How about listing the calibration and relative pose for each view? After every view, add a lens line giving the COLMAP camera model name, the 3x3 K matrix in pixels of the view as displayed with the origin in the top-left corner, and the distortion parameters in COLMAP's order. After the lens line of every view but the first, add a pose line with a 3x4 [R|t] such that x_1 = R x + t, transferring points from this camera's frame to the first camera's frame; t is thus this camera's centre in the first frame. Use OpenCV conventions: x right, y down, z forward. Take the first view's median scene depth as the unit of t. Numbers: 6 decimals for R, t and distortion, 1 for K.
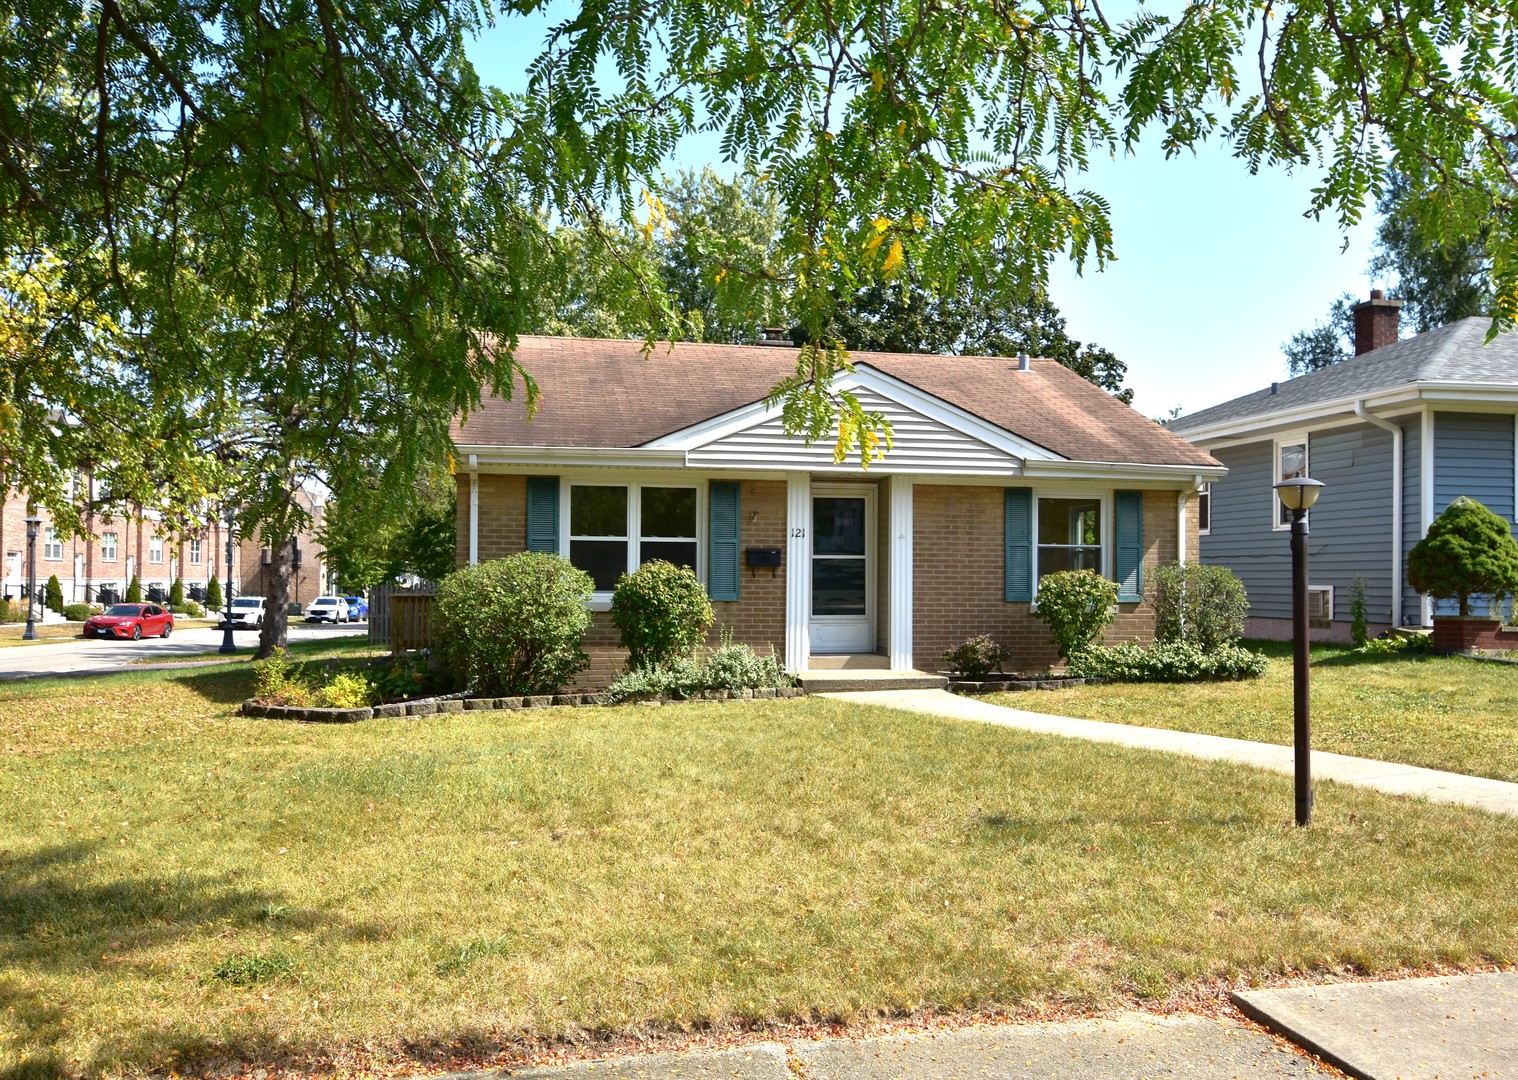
lens RADIAL K [[1558.2, 0, 757.3], [0, 1558.2, 546.5], [0, 0, 1]] dist [0.013673, 0.000000]
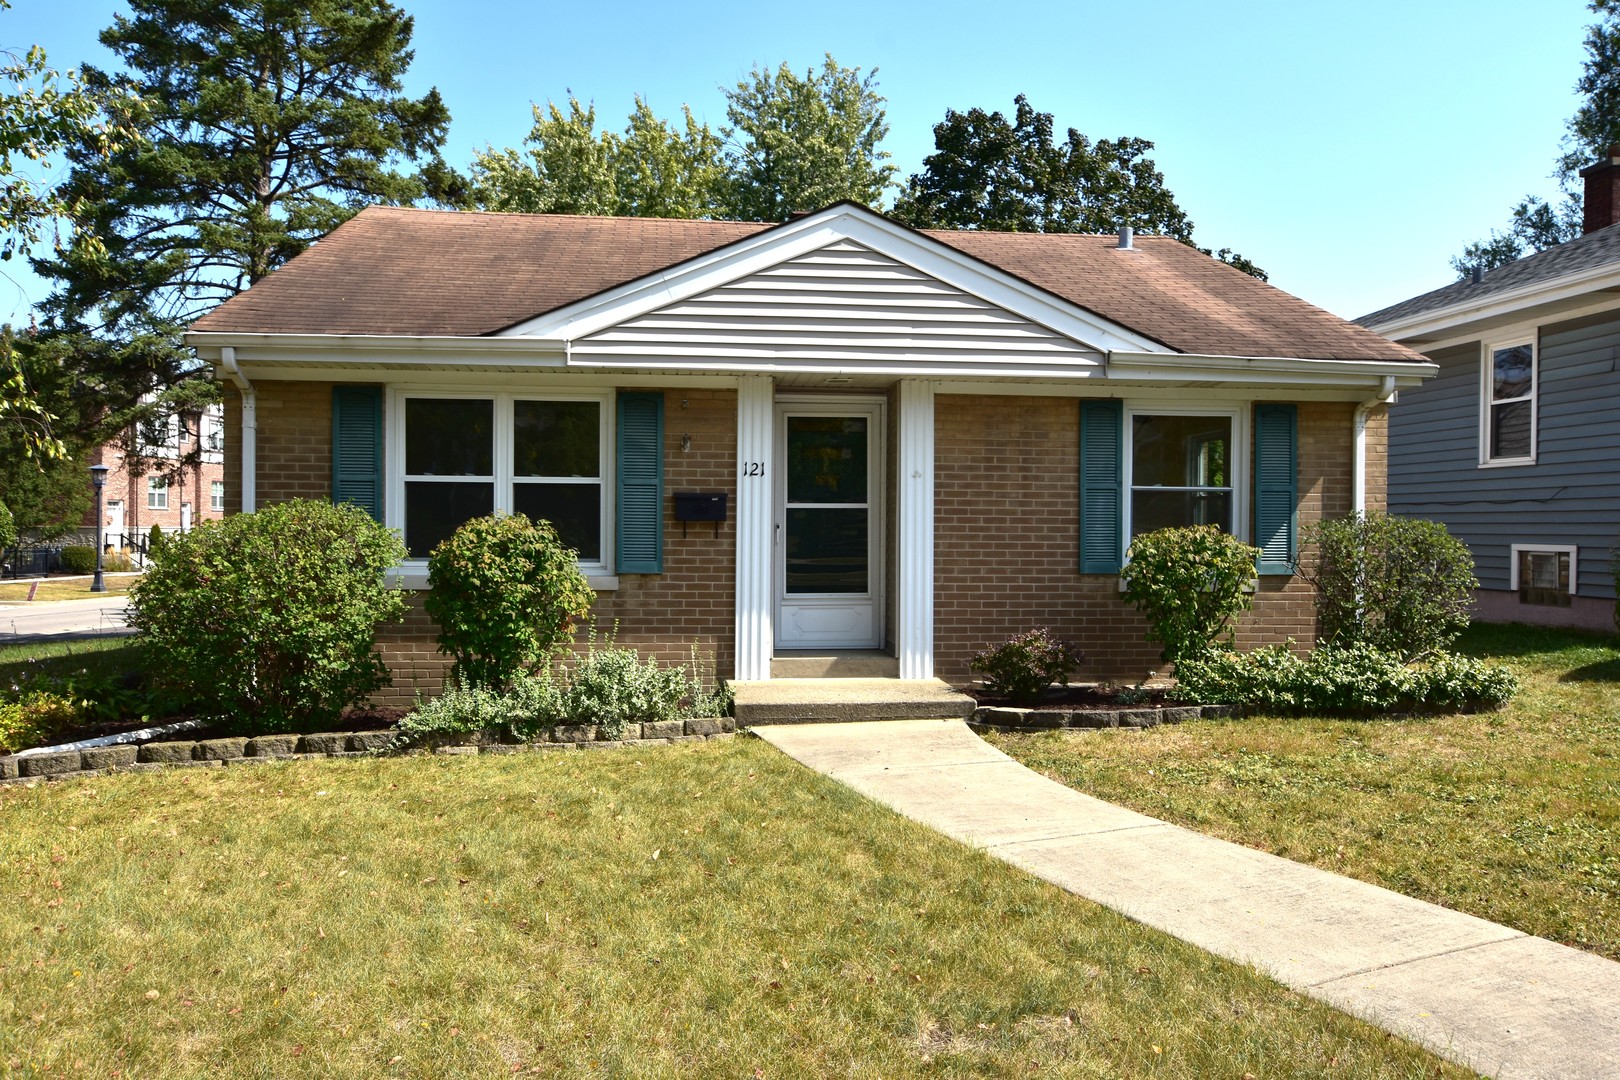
lens RADIAL K [[1285.5, 0, 814.0], [0, 1285.5, 533.4], [0, 0, 1]] dist [0.012688, 0.011577]
pose [[0.994993, 0.000440, -0.099948, 0.104076], [0.002498, 0.999568, 0.029270, 0.002361], [0.099918, -0.029373, 0.994562, 0.461668]]
